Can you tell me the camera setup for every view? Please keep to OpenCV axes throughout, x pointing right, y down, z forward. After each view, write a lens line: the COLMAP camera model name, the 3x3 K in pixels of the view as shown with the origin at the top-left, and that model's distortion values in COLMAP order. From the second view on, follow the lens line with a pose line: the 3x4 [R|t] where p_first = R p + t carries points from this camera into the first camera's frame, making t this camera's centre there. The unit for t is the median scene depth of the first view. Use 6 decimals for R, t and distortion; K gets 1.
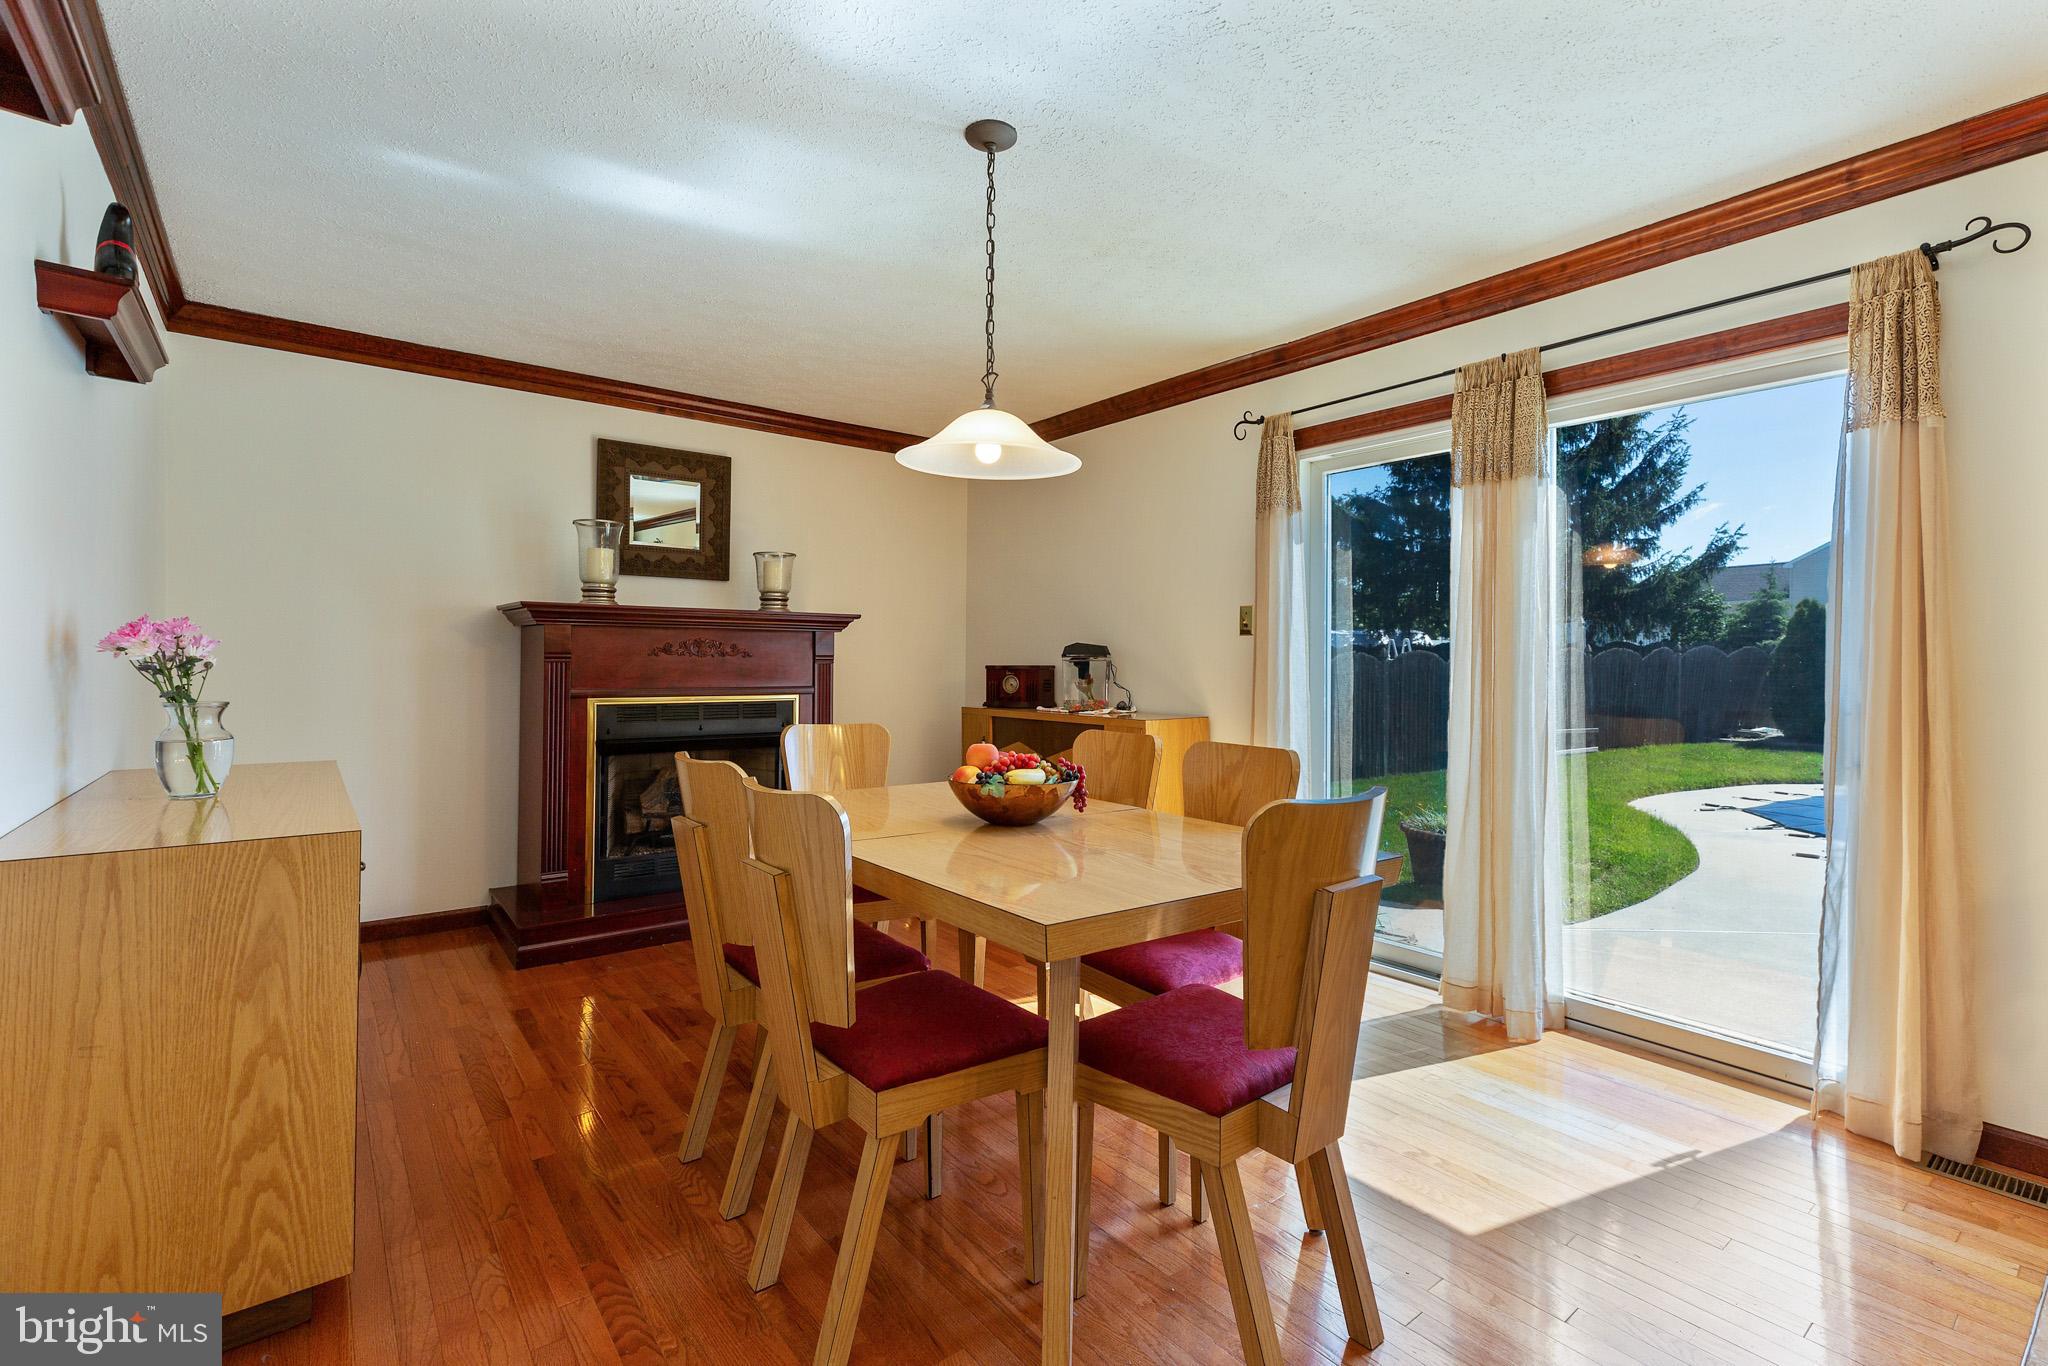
lens RADIAL K [[916.3, 0, 1040.4], [0, 916.3, 658.8], [0, 0, 1]] dist [0.009130, 0.000246]
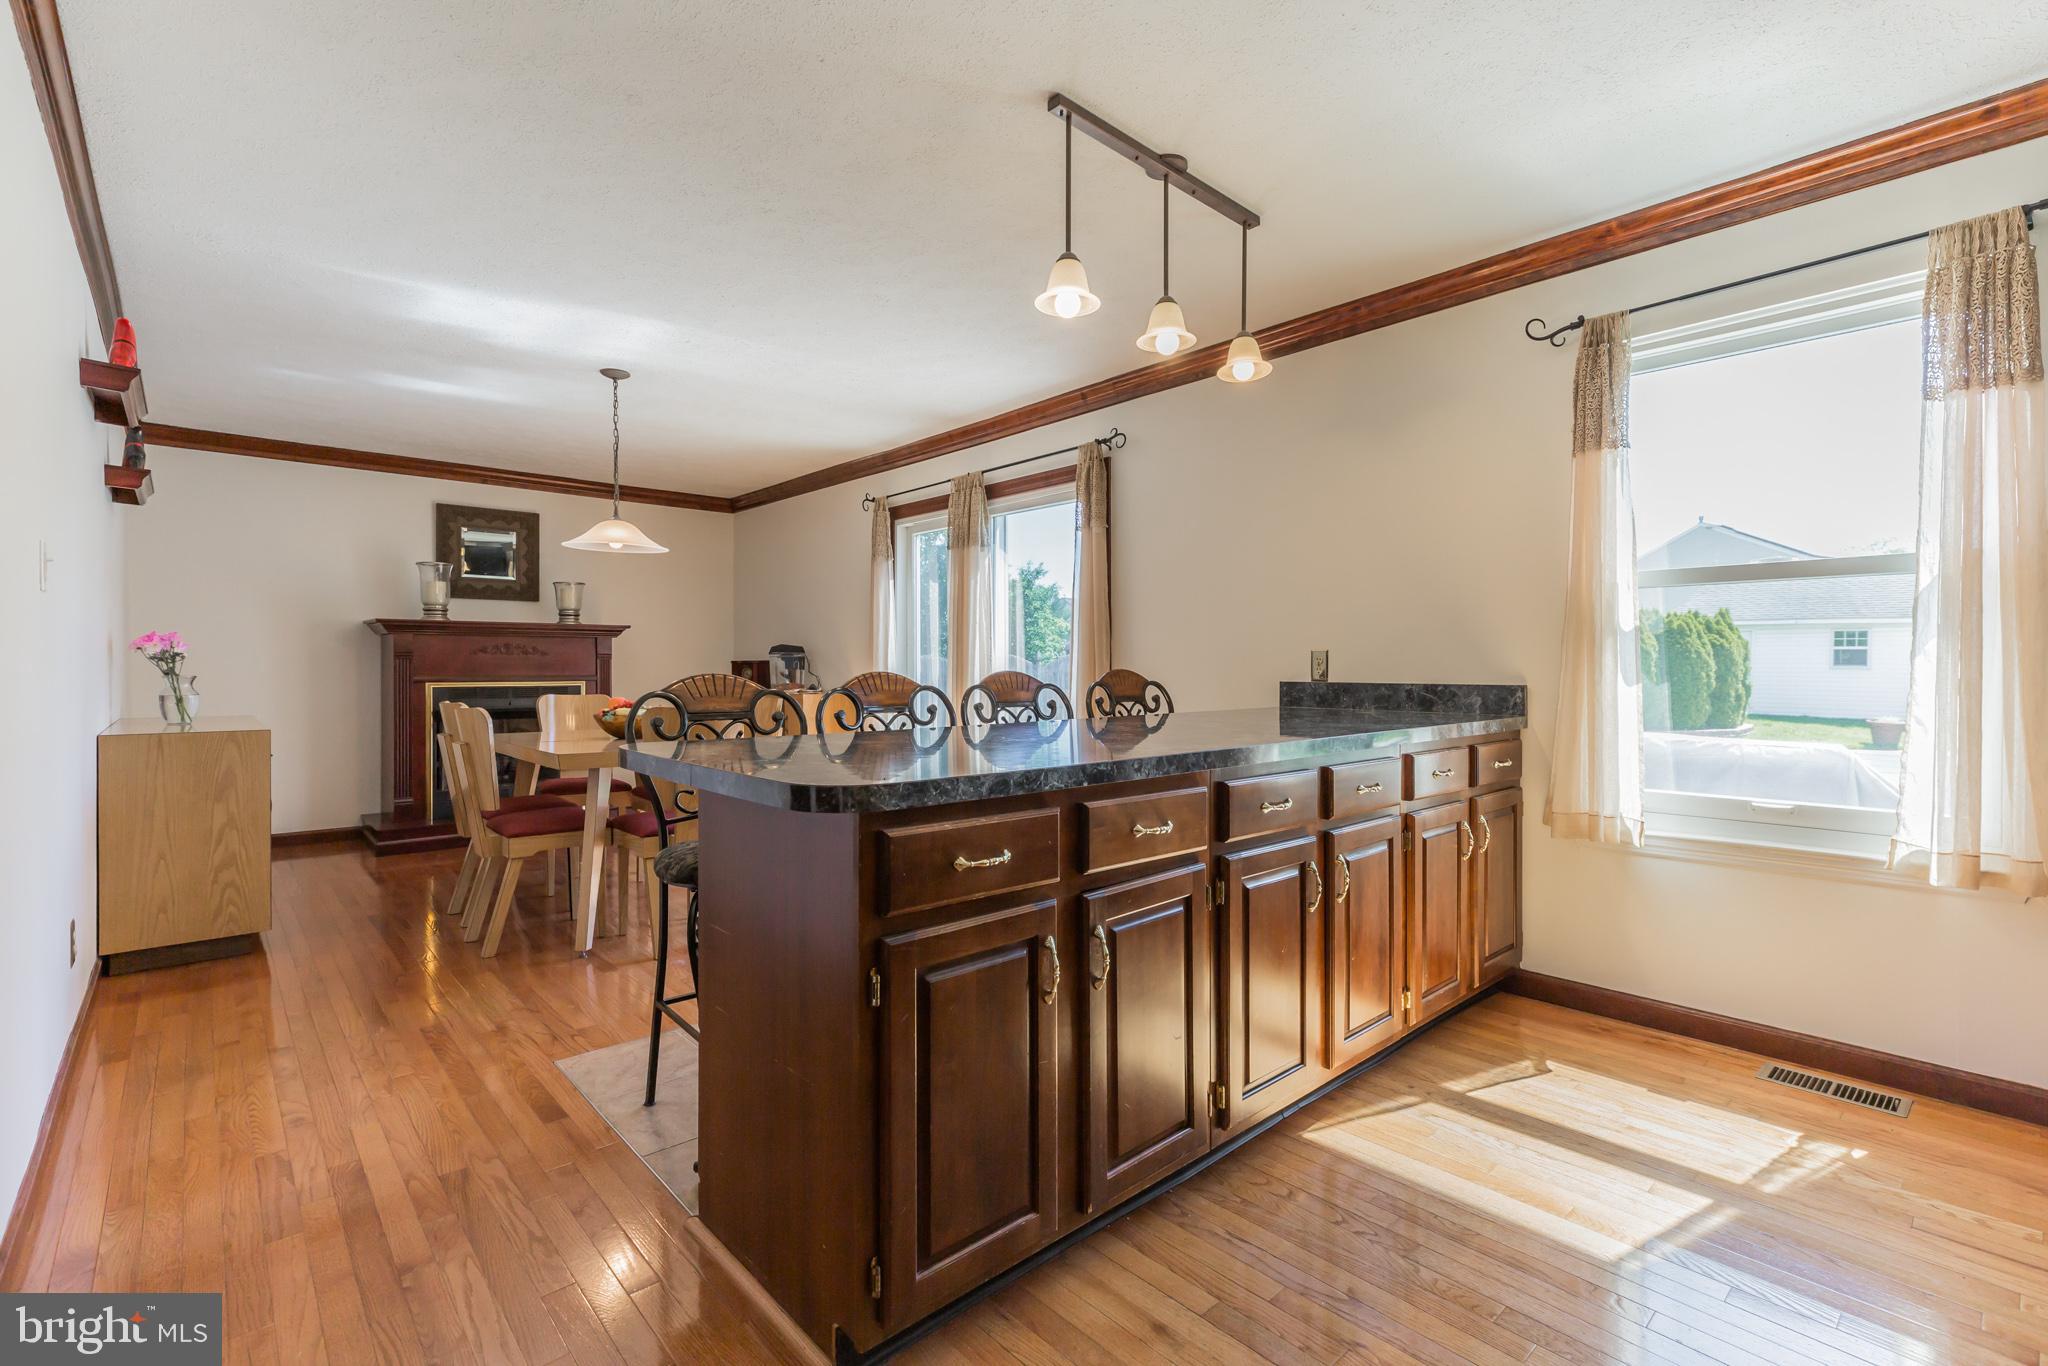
lens RADIAL K [[916.3, 0, 1027.7], [0, 916.3, 675.3], [0, 0, 1]] dist [0.009130, 0.000246]
pose [[0.998385, -0.007553, 0.056304, 0.414183], [0.006792, 0.999883, 0.013707, 0.017434], [-0.056401, -0.013303, 0.998320, -0.569150]]
